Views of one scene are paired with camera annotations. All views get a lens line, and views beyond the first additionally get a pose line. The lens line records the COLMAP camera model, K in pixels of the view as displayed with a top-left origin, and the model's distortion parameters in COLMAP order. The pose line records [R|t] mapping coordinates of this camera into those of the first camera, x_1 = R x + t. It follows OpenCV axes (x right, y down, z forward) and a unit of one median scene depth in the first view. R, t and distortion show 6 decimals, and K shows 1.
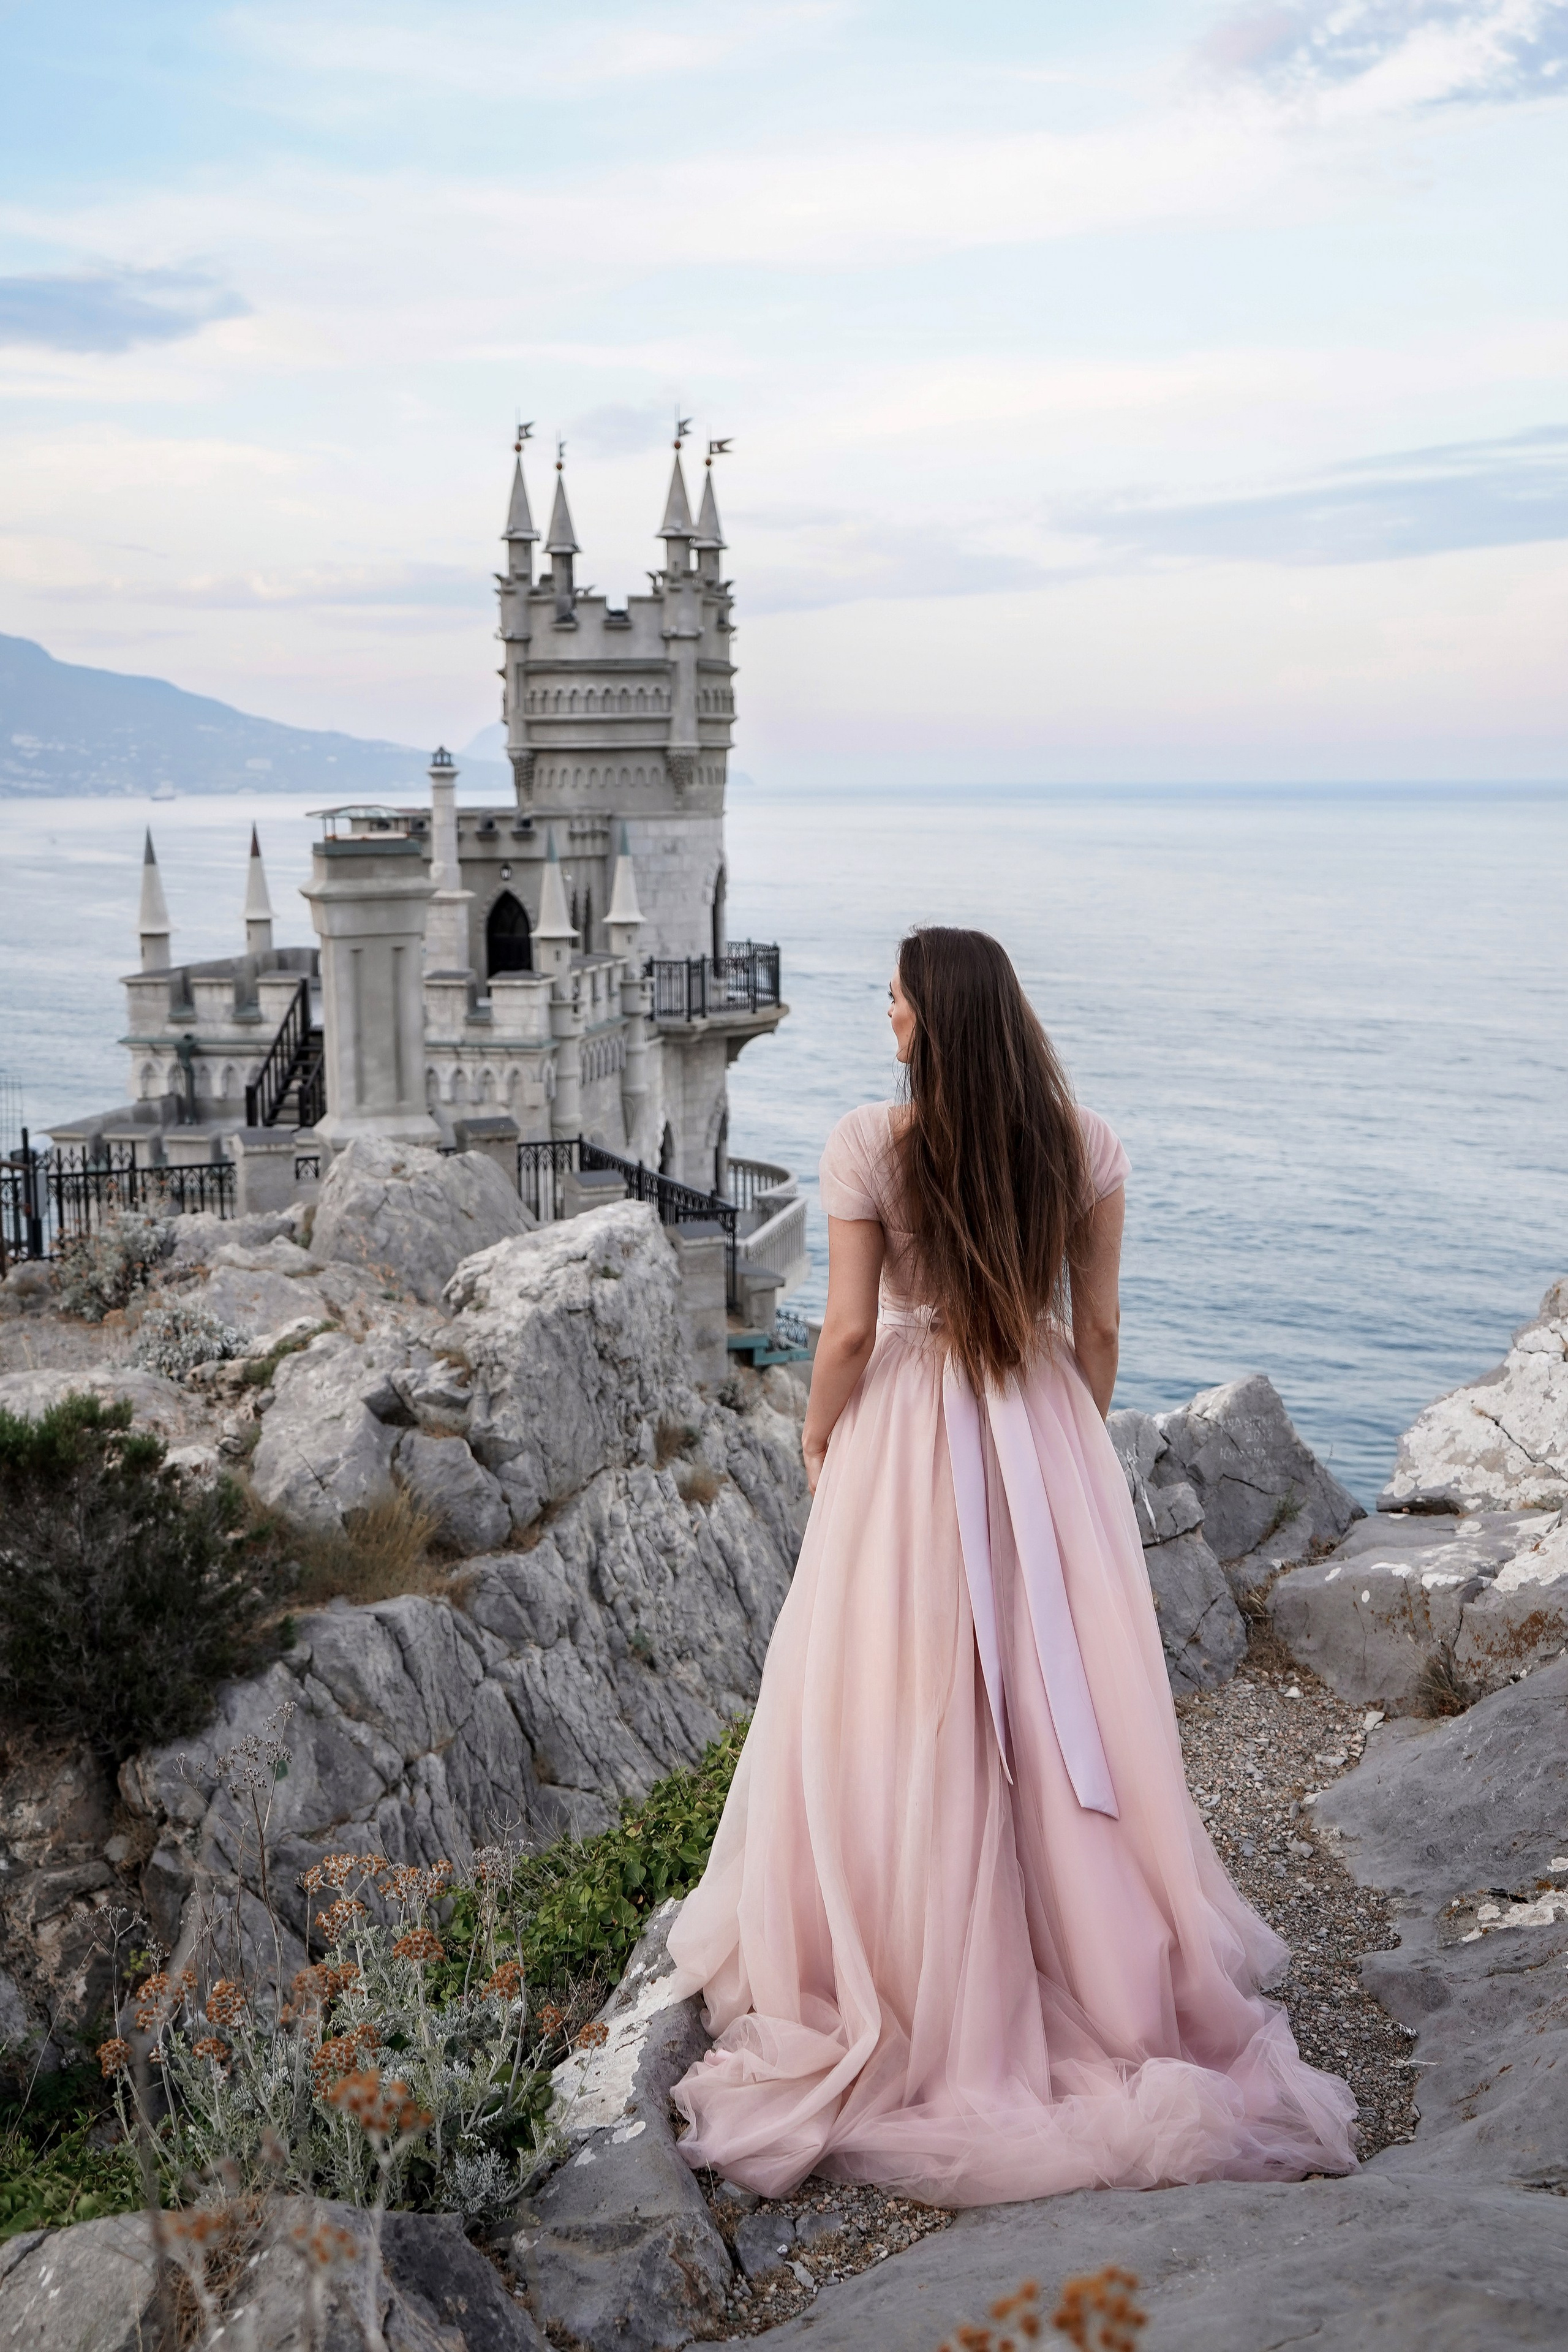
lens RADIAL K [[2542.8, 0, 762.6], [0, 2542.8, 1178.9], [0, 0, 1]] dist [0.040547, -0.039507]
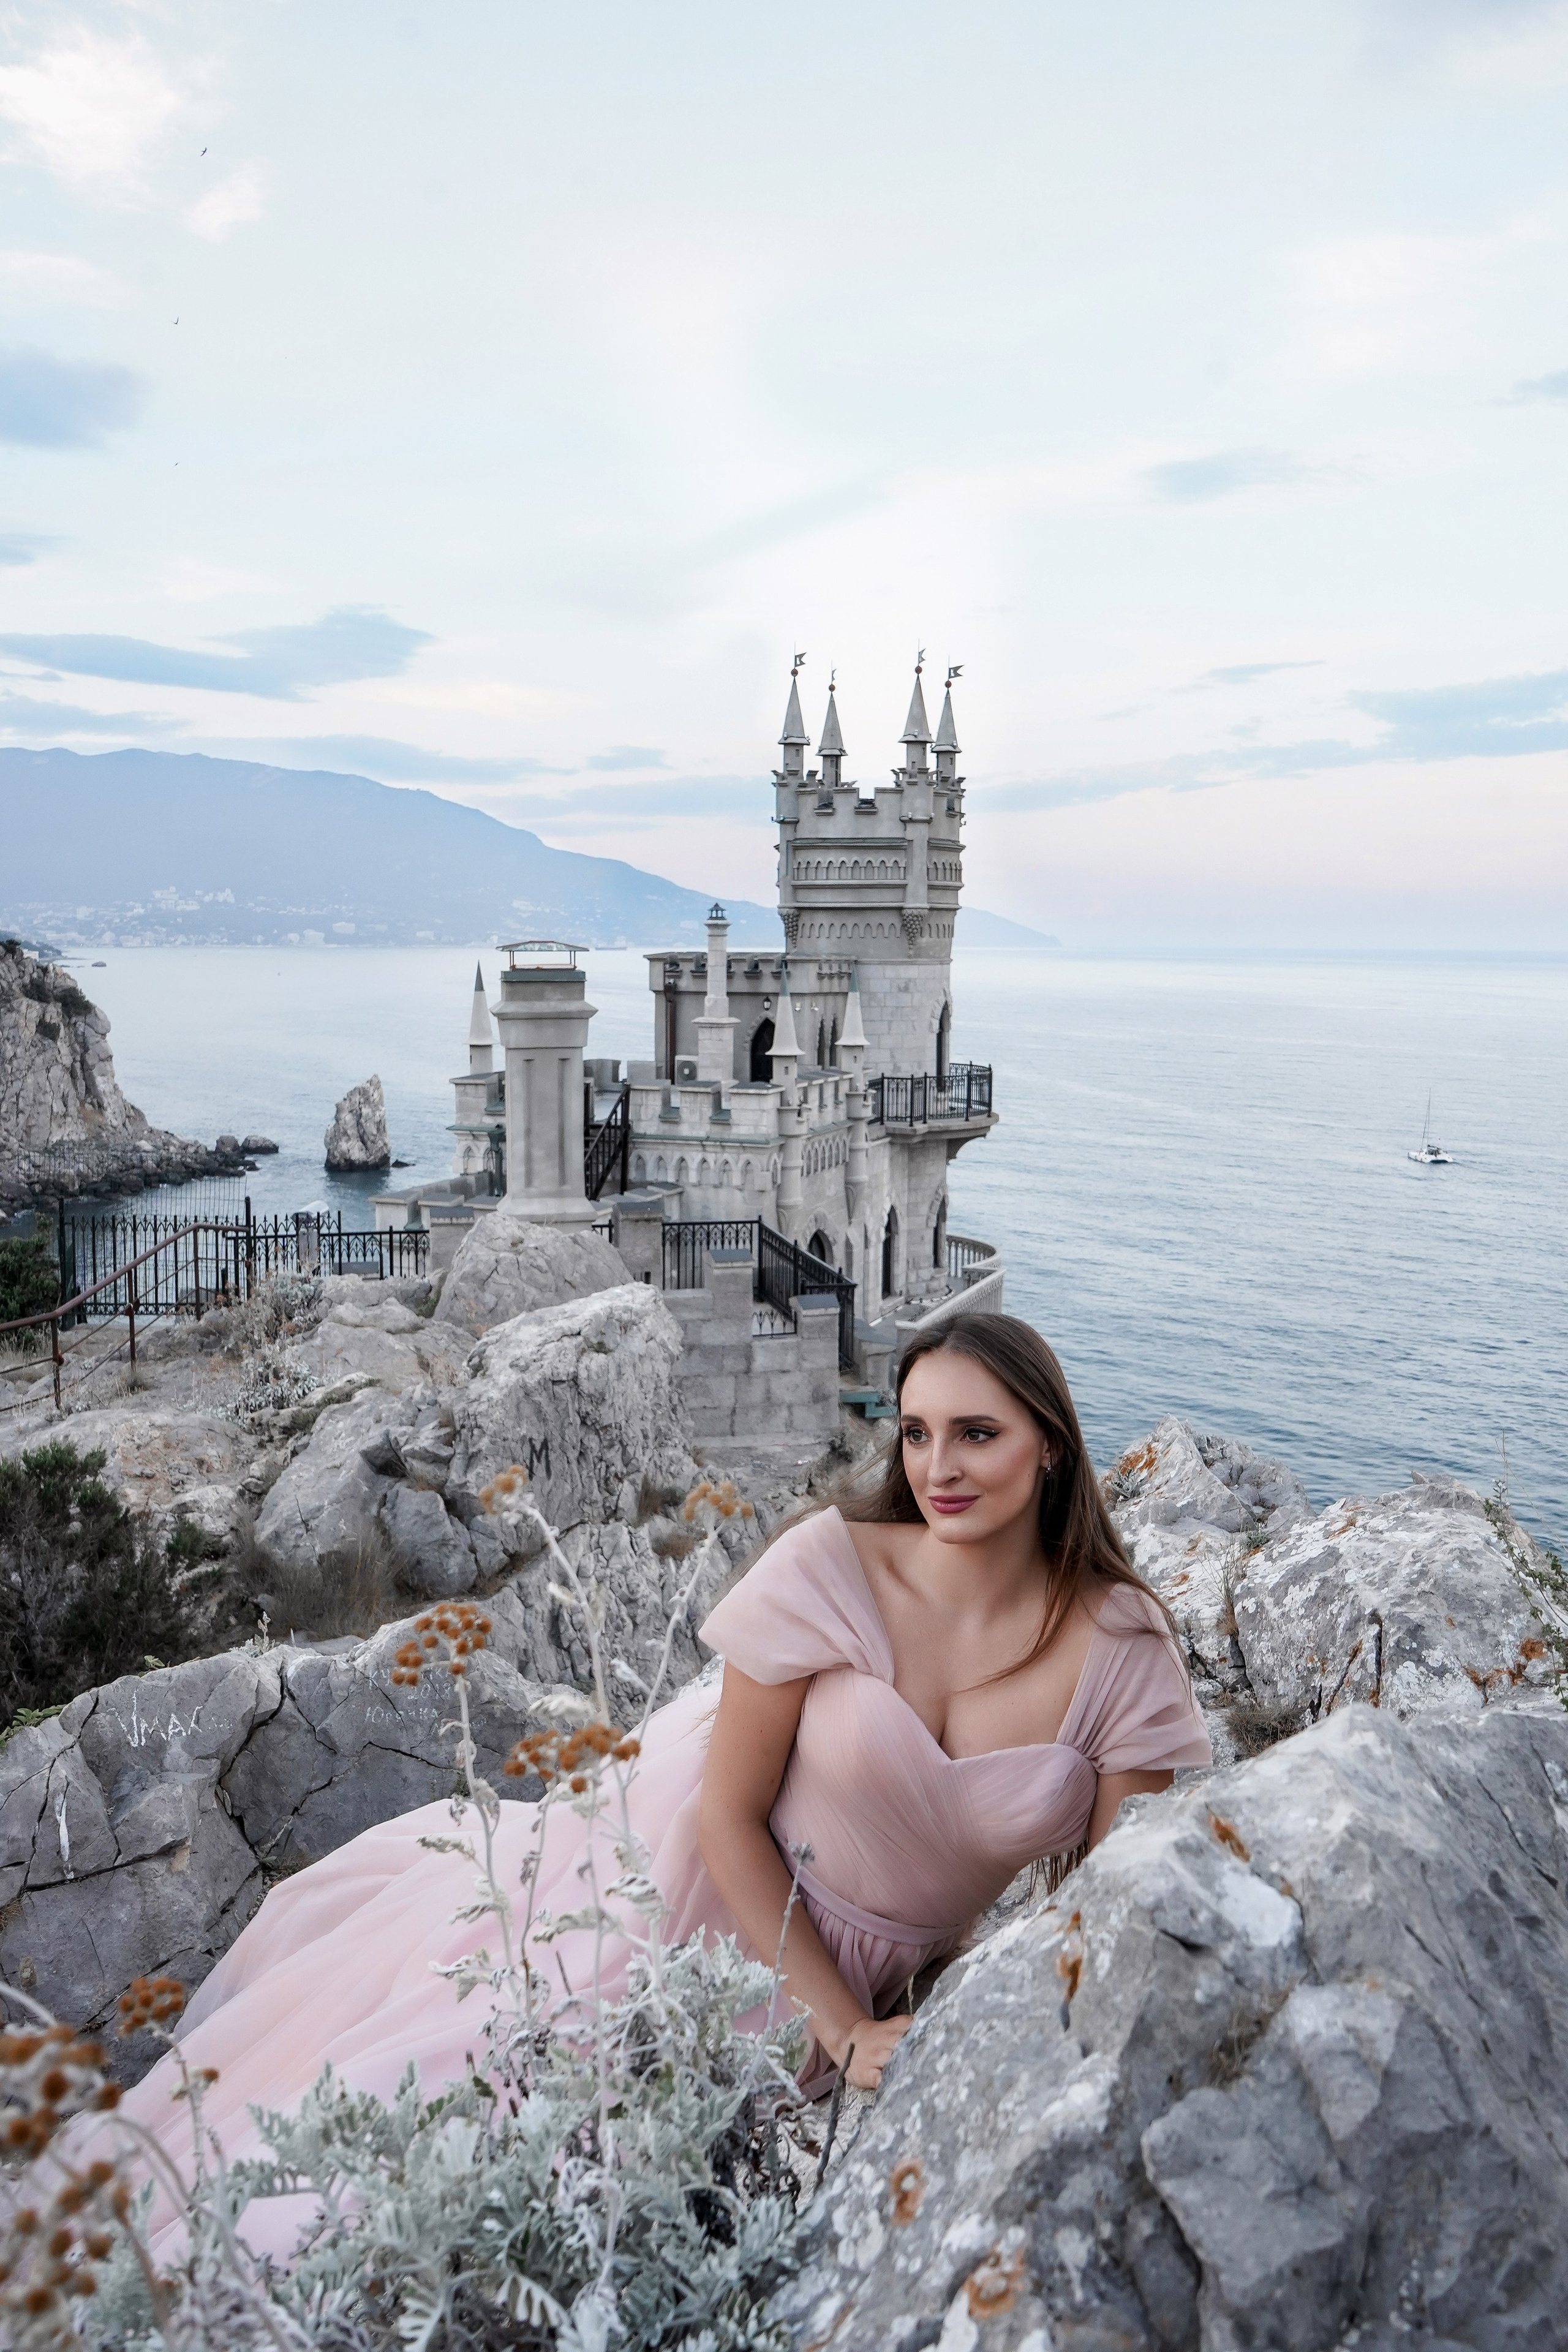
lens RADIAL K [[1928.6, 0, 802.4], [0, 1928.6, 1162.3], [0, 0, 1]] dist [-0.009327, 0.013314]
pose [[0.989484, 0.031695, -0.141126, 0.142384], [-0.037482, 0.998554, -0.038540, -0.015152], [0.139700, 0.043424, 0.989241, 0.160158]]
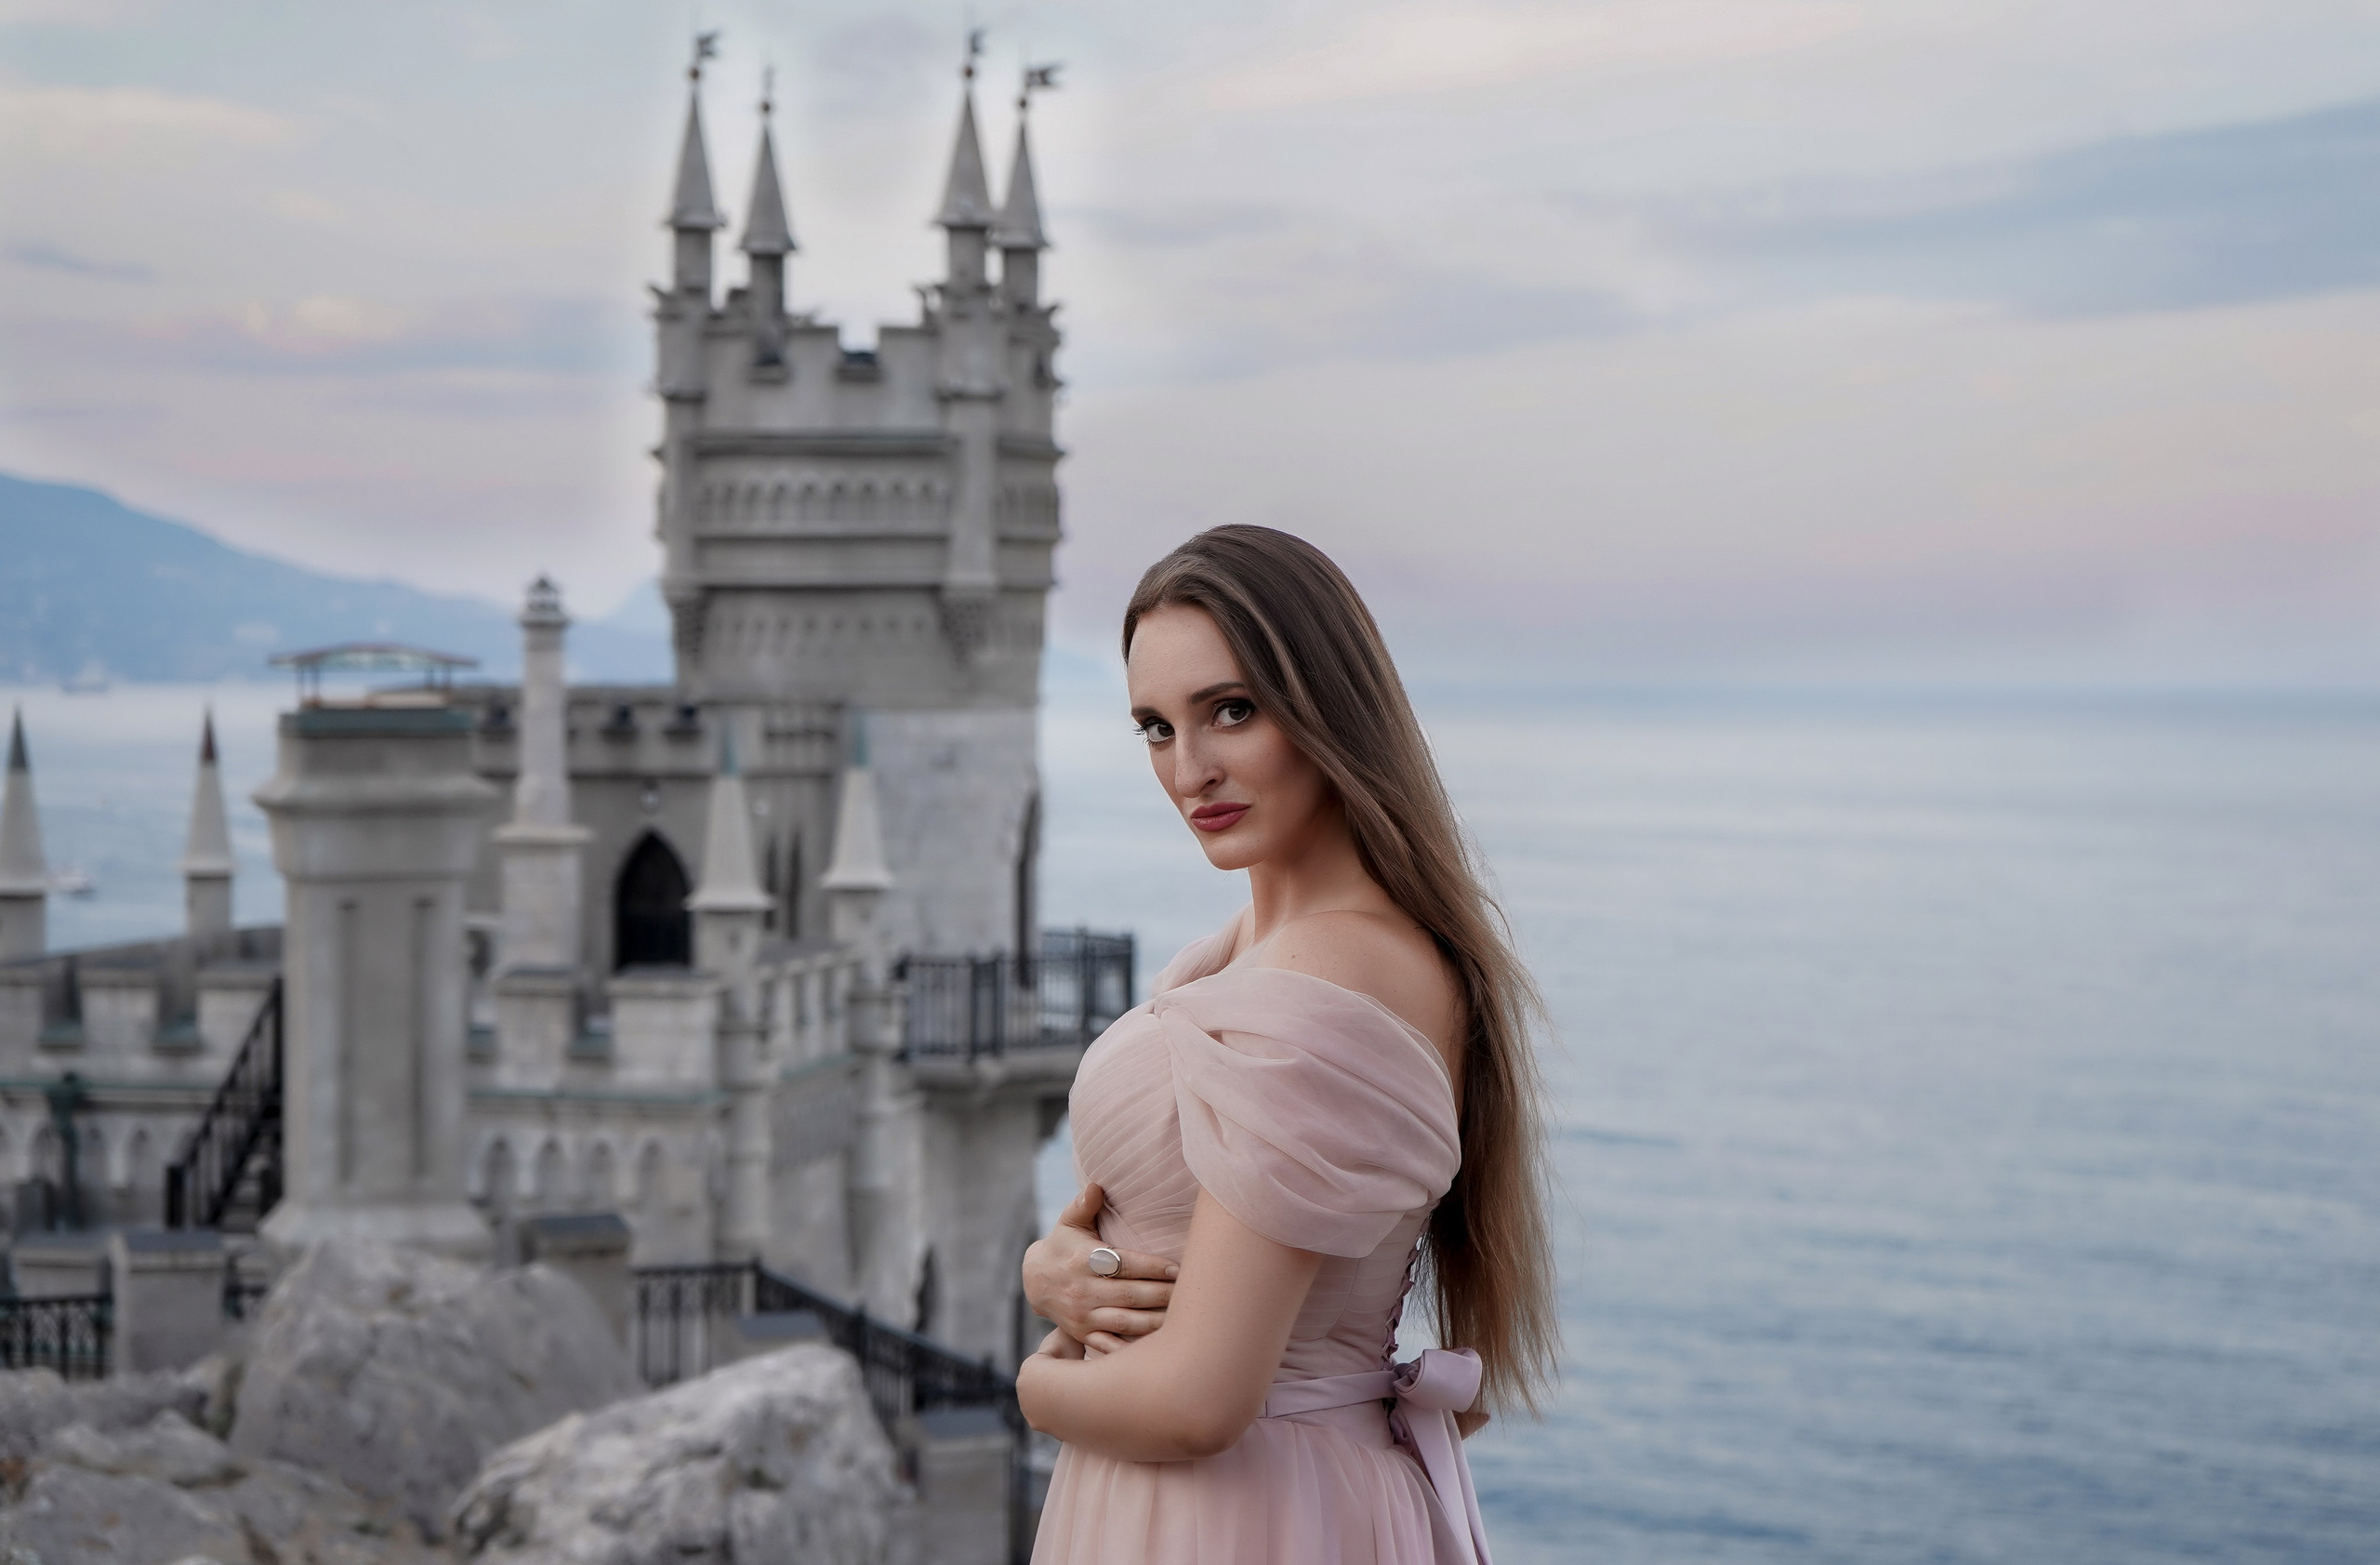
lens RADIAL K [[4457.6, 0, 1151.9], [0, 4457.6, 724.6], [0, 0, 1]] dist [-0.004174, -0.044098]
pose [[0.999905, 0.012992, 0.004567, 0.014786], [-0.012195, 0.989424, -0.144542, 0.014002], [-0.006397, 0.144472, 0.989488, 0.047838]]
